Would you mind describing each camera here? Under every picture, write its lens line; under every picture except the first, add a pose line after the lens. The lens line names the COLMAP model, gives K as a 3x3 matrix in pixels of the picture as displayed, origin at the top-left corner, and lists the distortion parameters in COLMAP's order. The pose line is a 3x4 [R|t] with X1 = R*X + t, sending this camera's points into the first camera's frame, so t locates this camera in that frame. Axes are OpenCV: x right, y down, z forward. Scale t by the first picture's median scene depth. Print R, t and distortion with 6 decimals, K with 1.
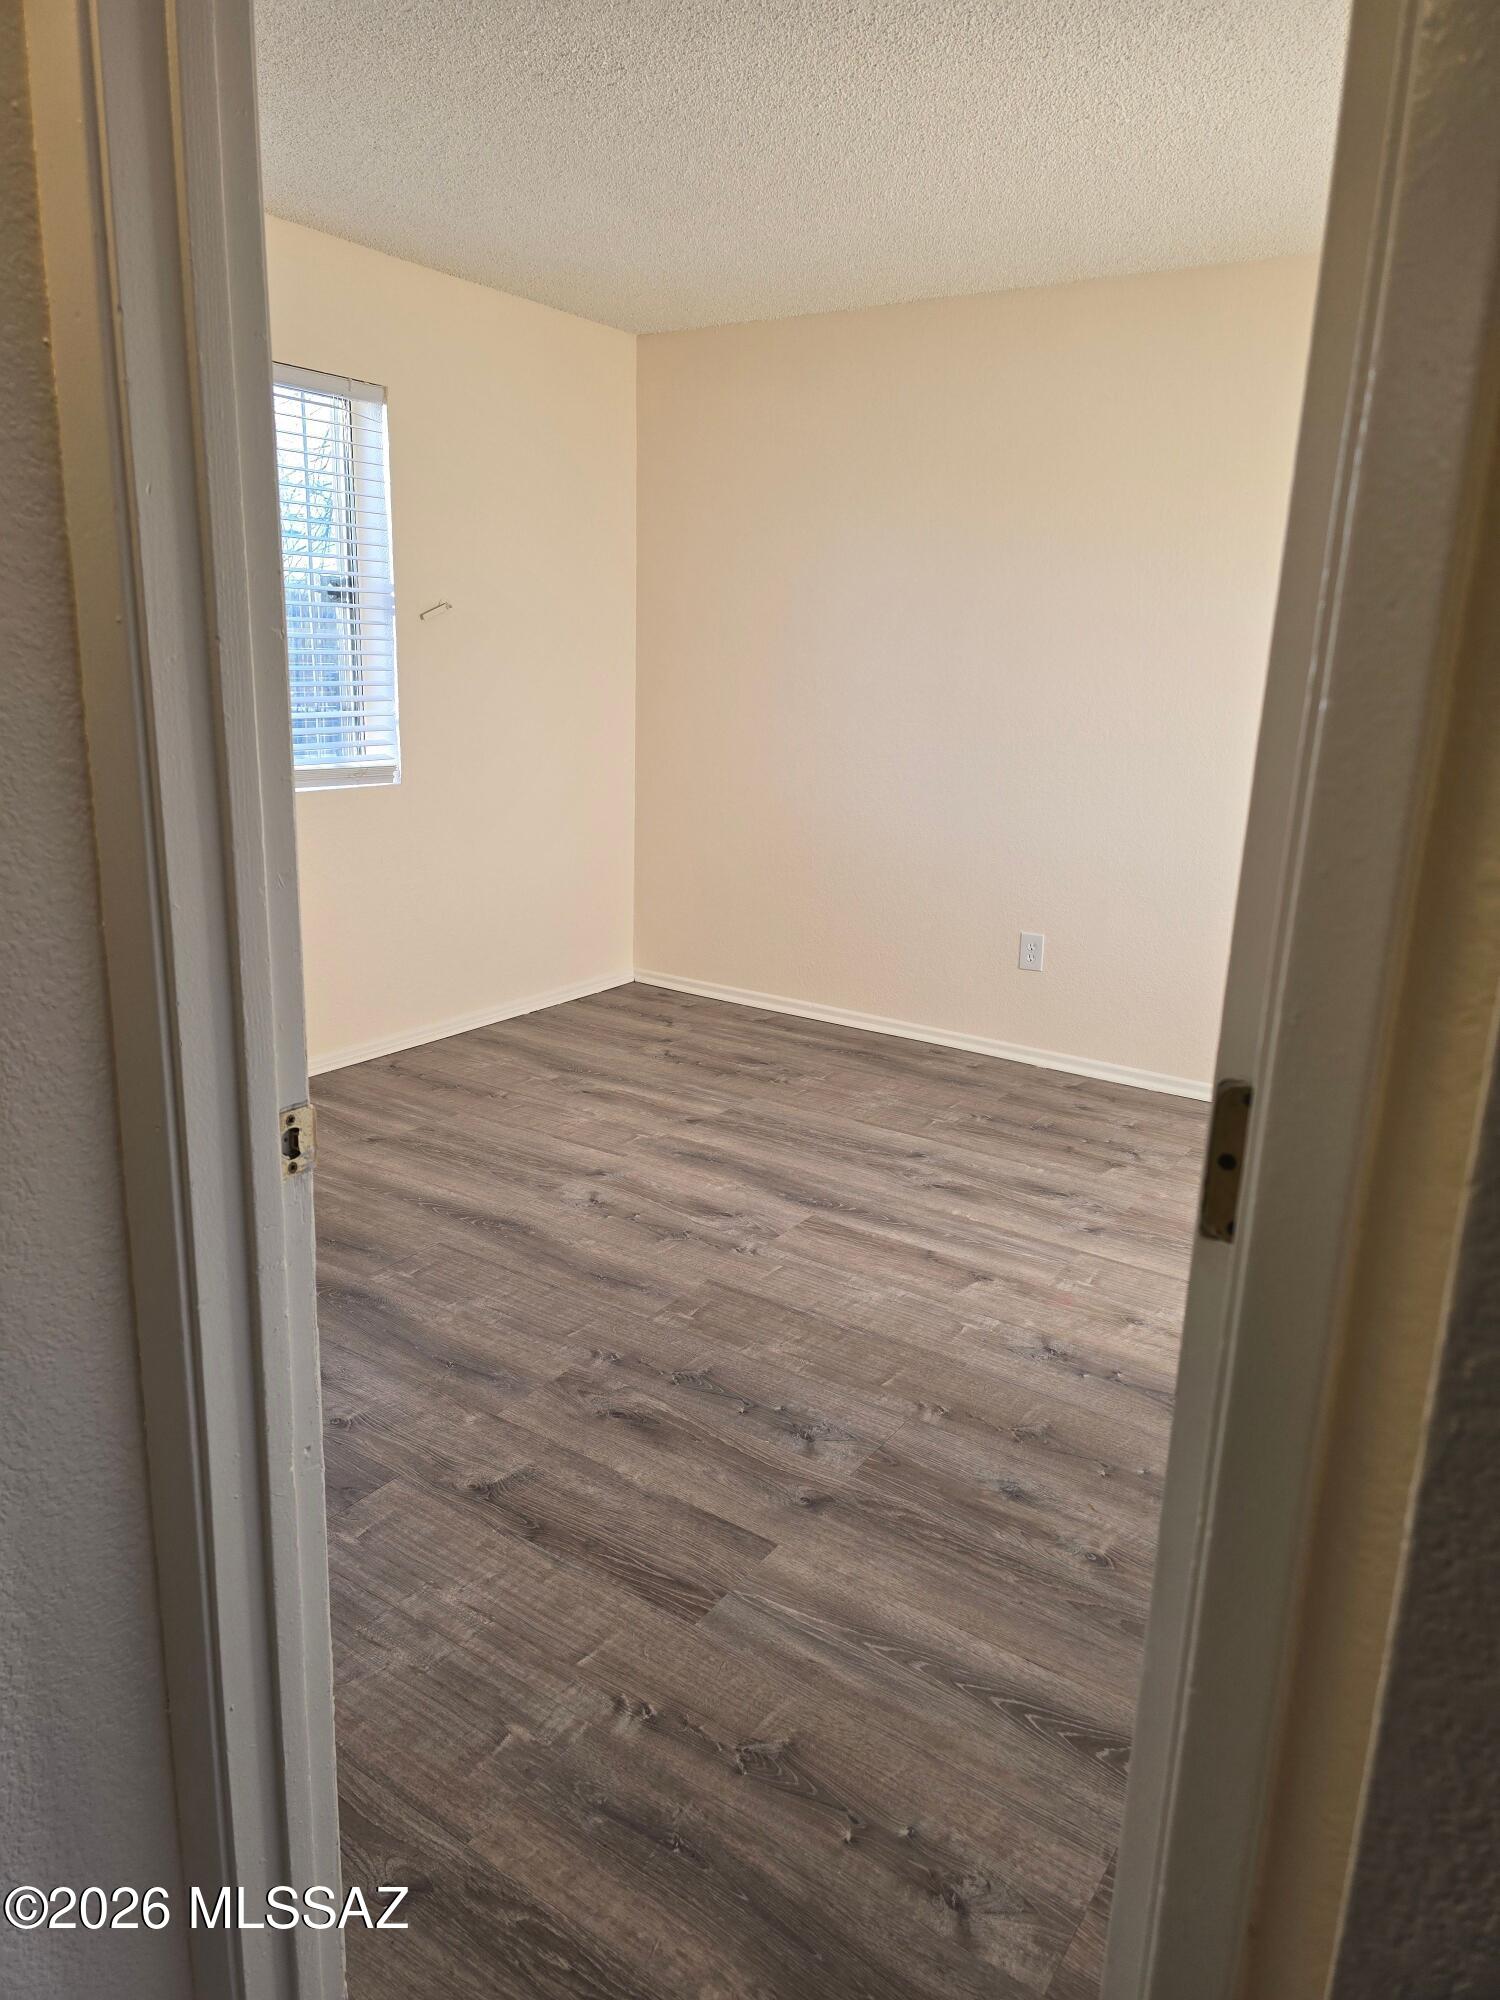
lens RADIAL K [[1349.6, 0, 749.7], [0, 1349.6, 1003.3], [0, 0, 1]] dist [0.062527, -0.049093]
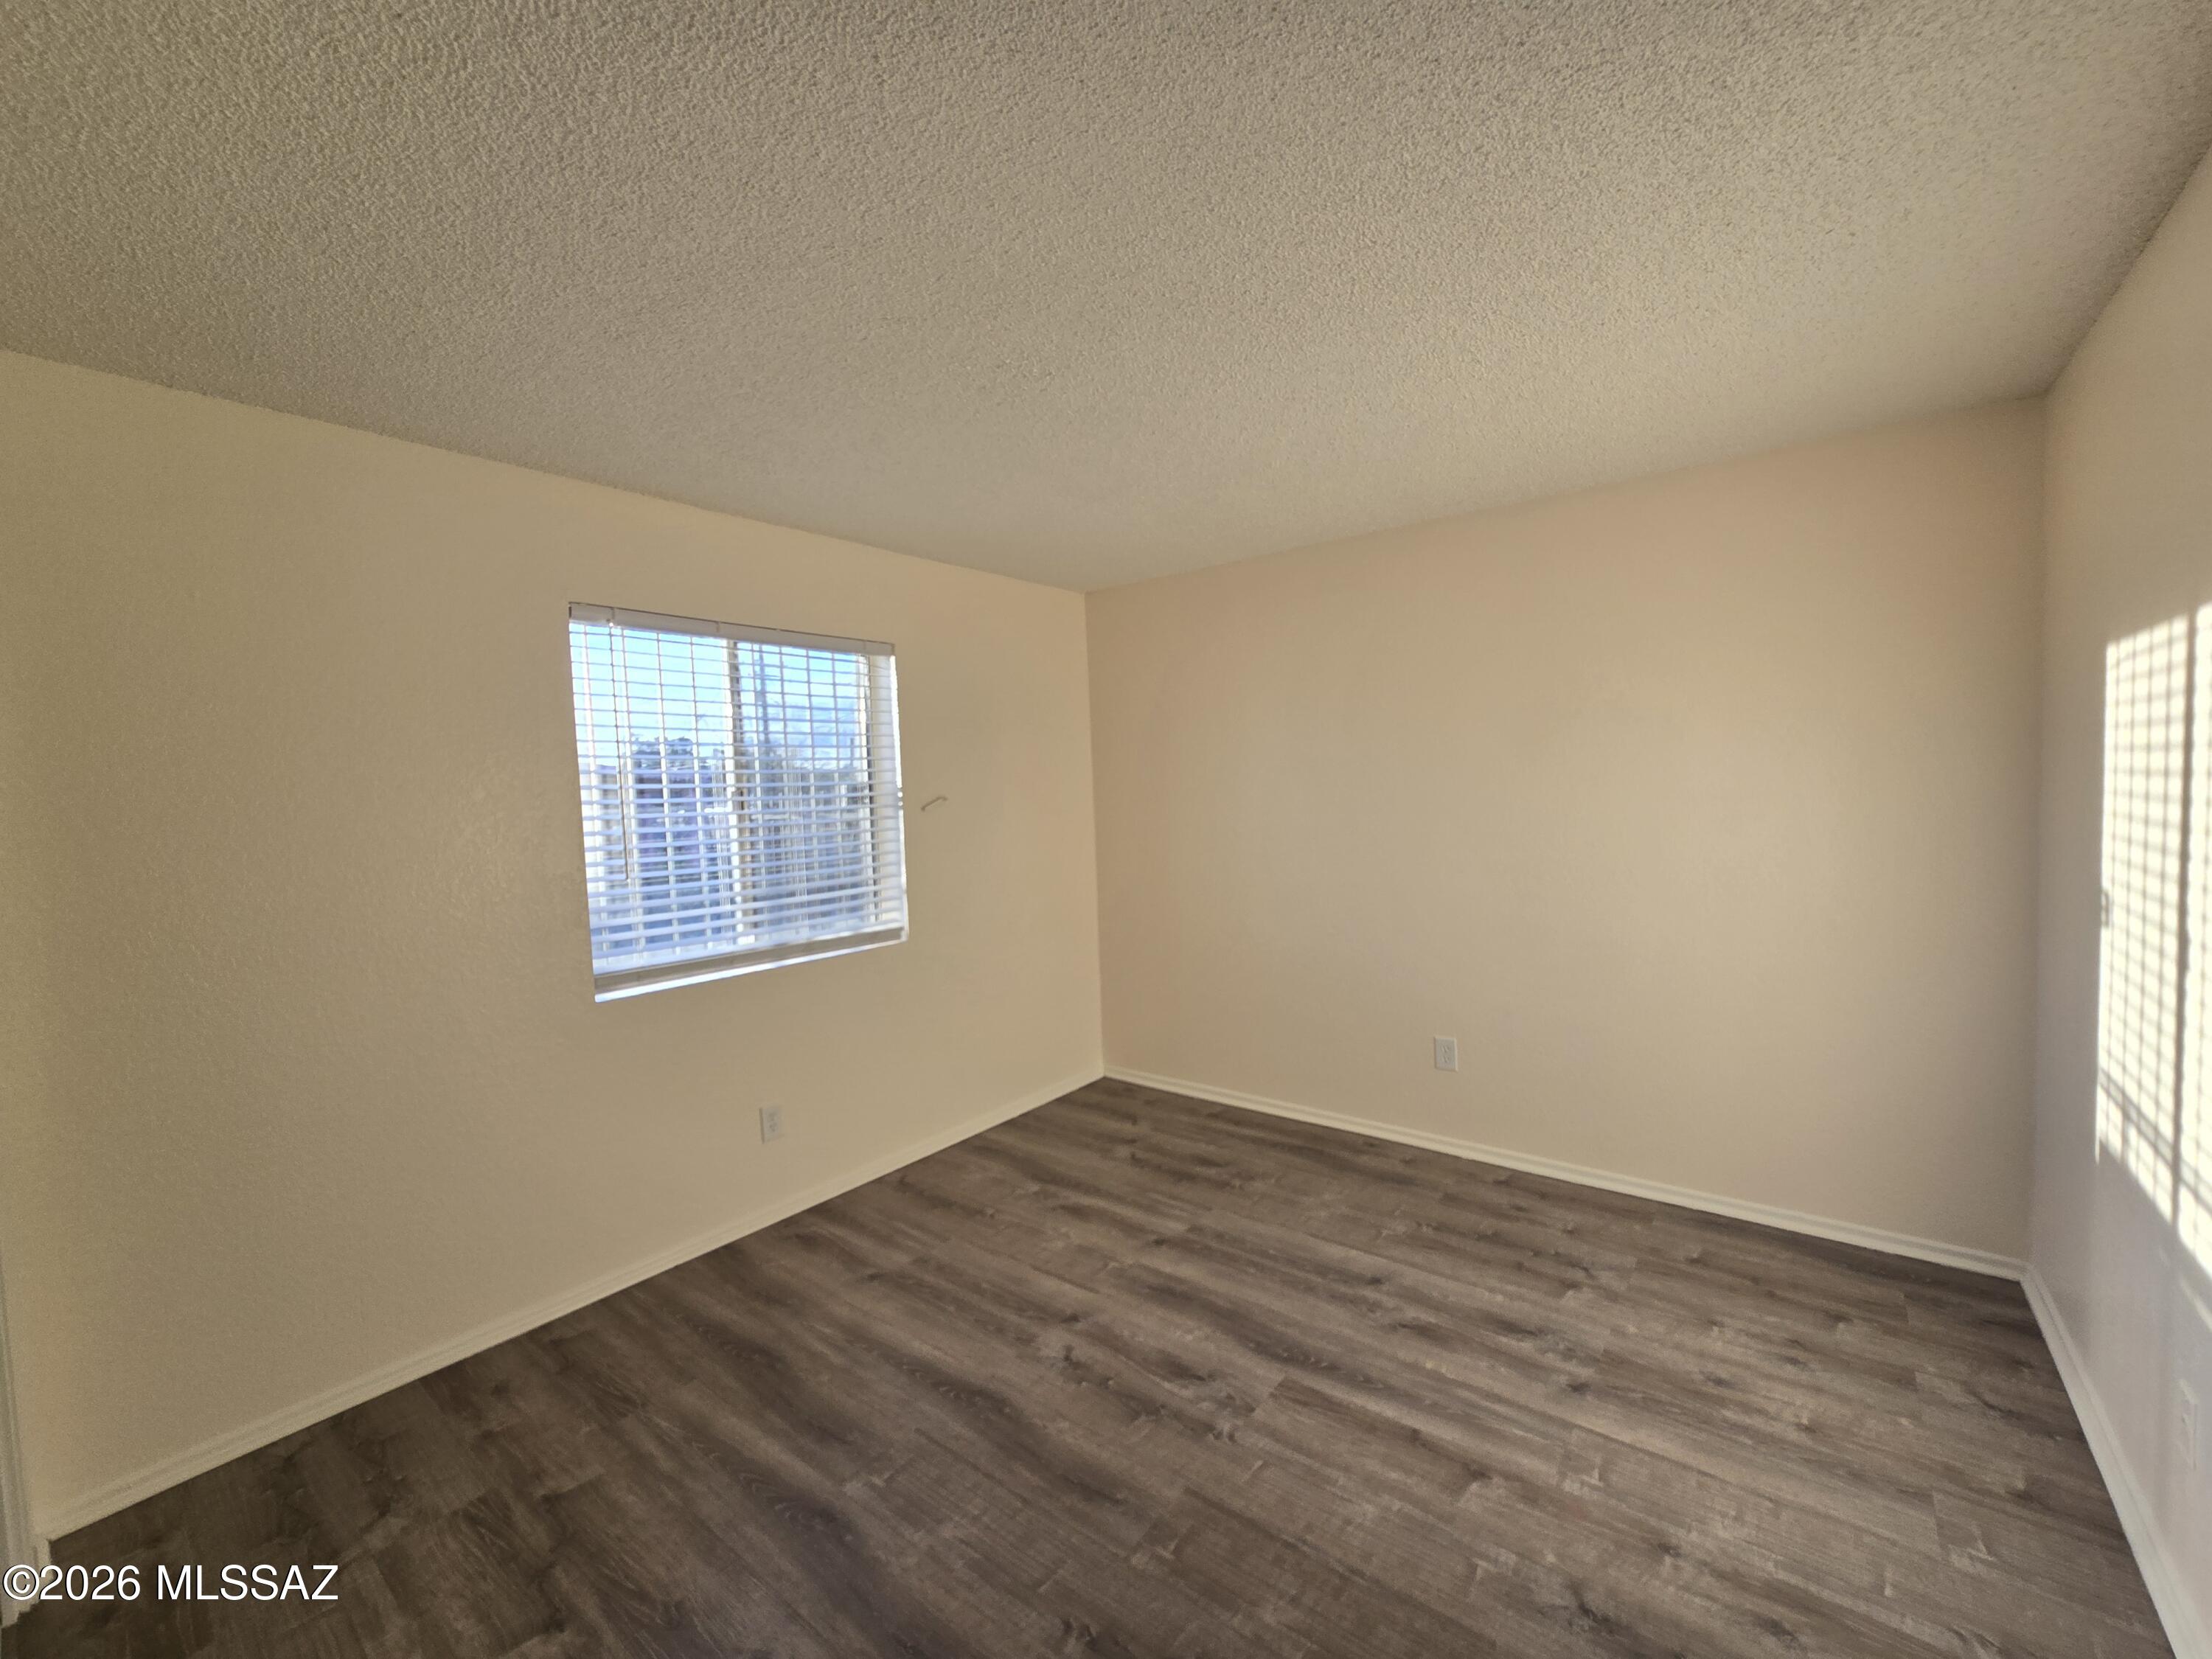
lens RADIAL K [[900.5, 0, 1103.4], [0, 900.5, 847.3], [0, 0, 1]] dist [-0.007226, 0.002143]
pose [[0.994303, -0.063779, -0.085399, -0.005358], [0.046599, 0.980702, -0.189872, -0.101207], [0.095861, 0.184811, 0.978088, 0.249040]]
